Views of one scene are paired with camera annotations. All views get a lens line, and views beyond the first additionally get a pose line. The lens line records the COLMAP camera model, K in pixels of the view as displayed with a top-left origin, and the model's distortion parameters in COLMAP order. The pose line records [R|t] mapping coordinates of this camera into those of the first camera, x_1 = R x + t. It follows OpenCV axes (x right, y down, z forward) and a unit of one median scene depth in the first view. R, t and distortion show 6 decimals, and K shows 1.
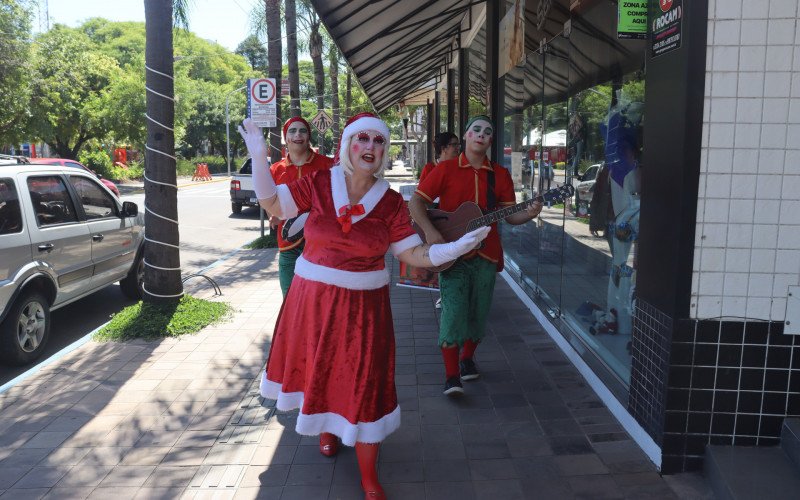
lens RADIAL K [[594.4, 0, 400.0], [0, 594.4, 250.0], [0, 0, 1]] dist [0.005702, 0.005186]
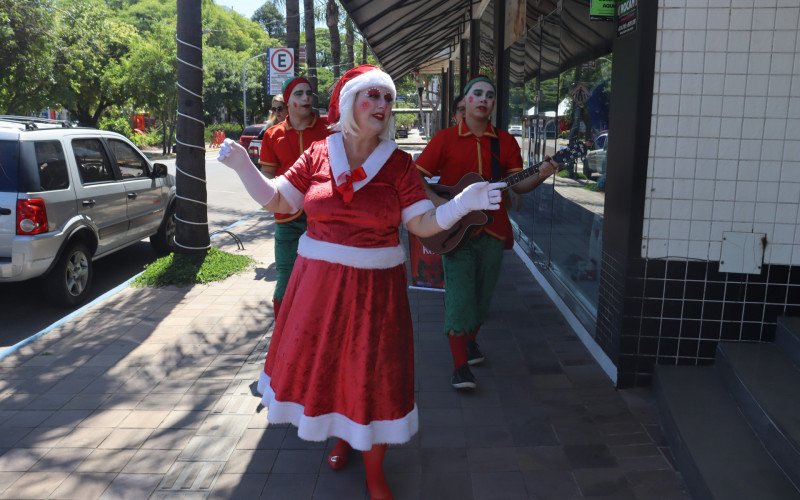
lens RADIAL K [[647.3, 0, 411.9], [0, 647.3, 250.6], [0, 0, 1]] dist [-0.011766, -0.004254]
pose [[0.999809, 0.011084, -0.016107, 0.025470], [-0.010577, 0.999455, 0.031279, 0.036078], [0.016445, -0.031103, 0.999381, -0.172951]]
